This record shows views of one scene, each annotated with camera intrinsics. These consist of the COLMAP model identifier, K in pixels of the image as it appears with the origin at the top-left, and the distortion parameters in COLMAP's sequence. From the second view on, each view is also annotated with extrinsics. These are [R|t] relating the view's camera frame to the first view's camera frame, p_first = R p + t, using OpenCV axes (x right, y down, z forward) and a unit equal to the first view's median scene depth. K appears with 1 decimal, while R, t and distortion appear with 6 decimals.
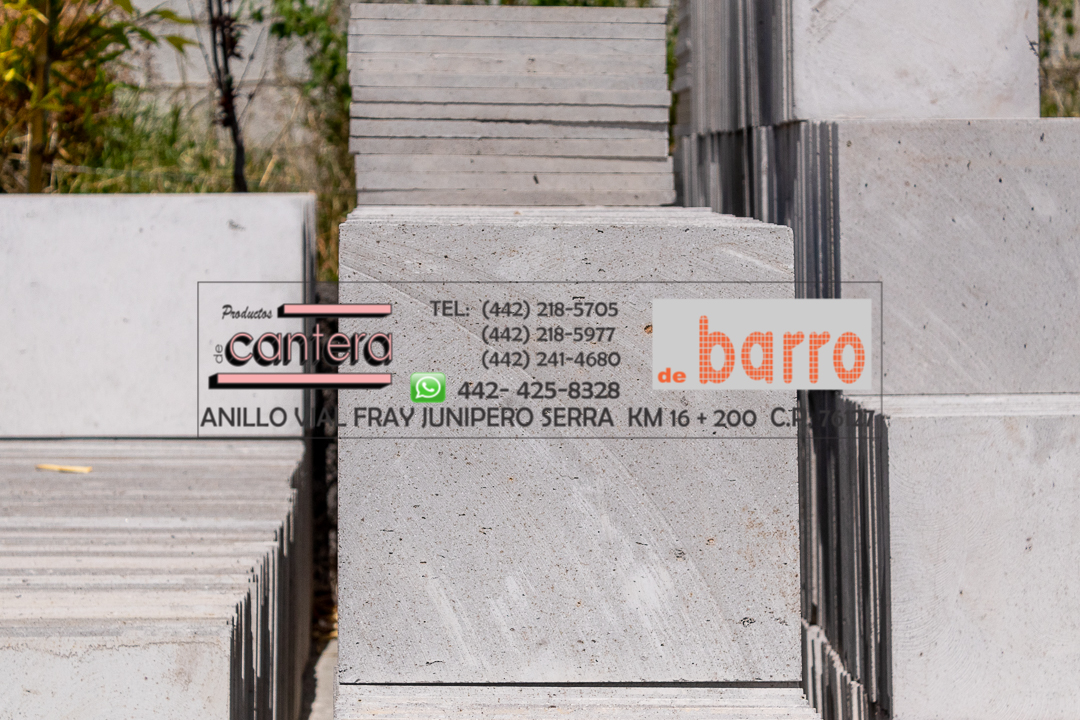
lens RADIAL K [[2666.9, 0, 540.0], [0, 2666.9, 360.0], [0, 0, 1]] dist [-0.097633, 0.346297]
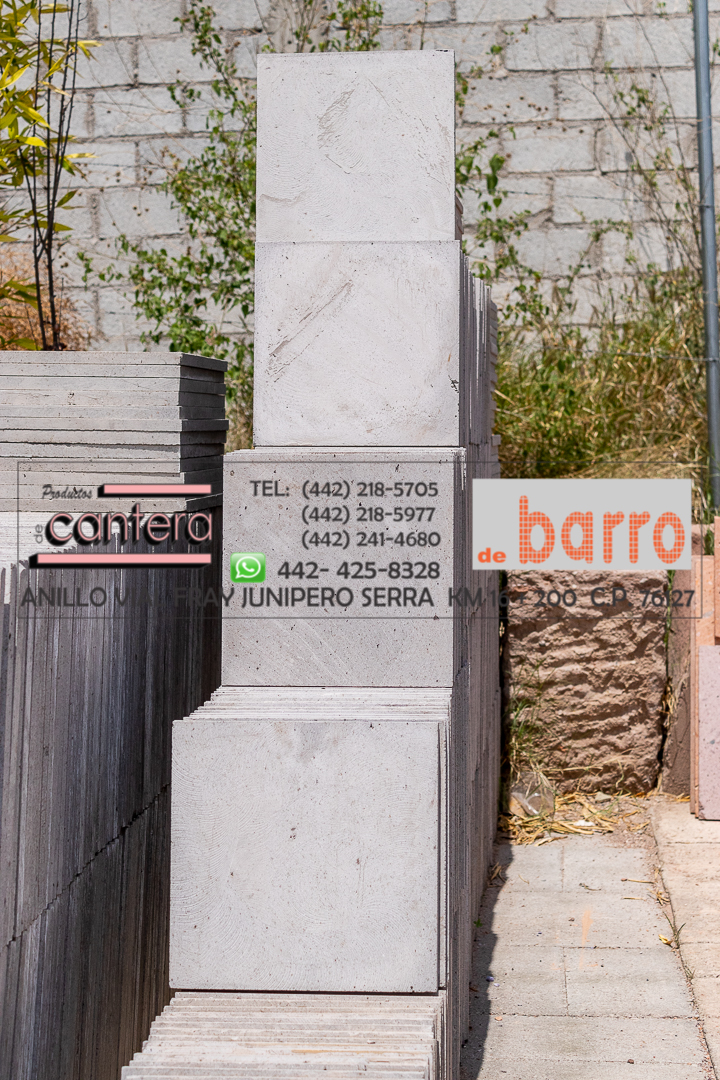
lens RADIAL K [[1838.3, 0, 360.0], [0, 1838.3, 540.0], [0, 0, 1]] dist [0.006605, -0.296232]
pose [[0.990947, 0.010450, -0.133844, 0.326366], [-0.011661, 0.999898, -0.008266, -0.052152], [0.133744, 0.009752, 0.990968, 0.225438]]
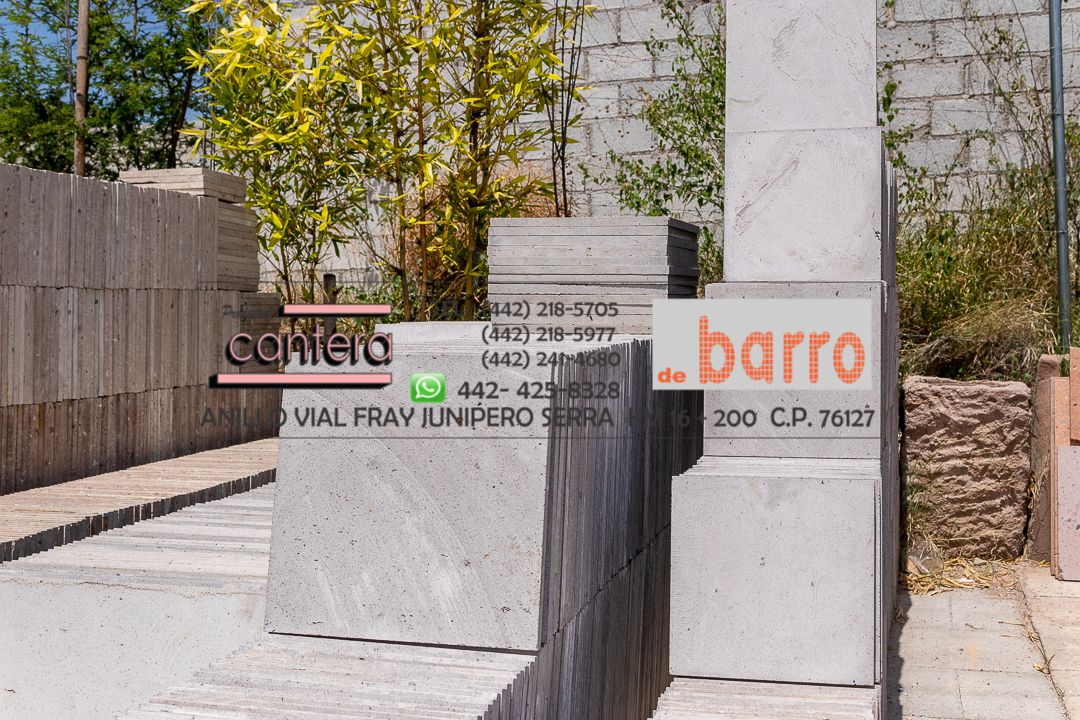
lens RADIAL K [[1333.5, 0, 540.0], [0, 1333.5, 360.0], [0, 0, 1]] dist [0.005386, -0.019883]
pose [[0.953149, 0.009999, -0.302335, 0.301180], [-0.017823, 0.999574, -0.023128, -0.027294], [0.301975, 0.027433, 0.952921, 0.234822]]
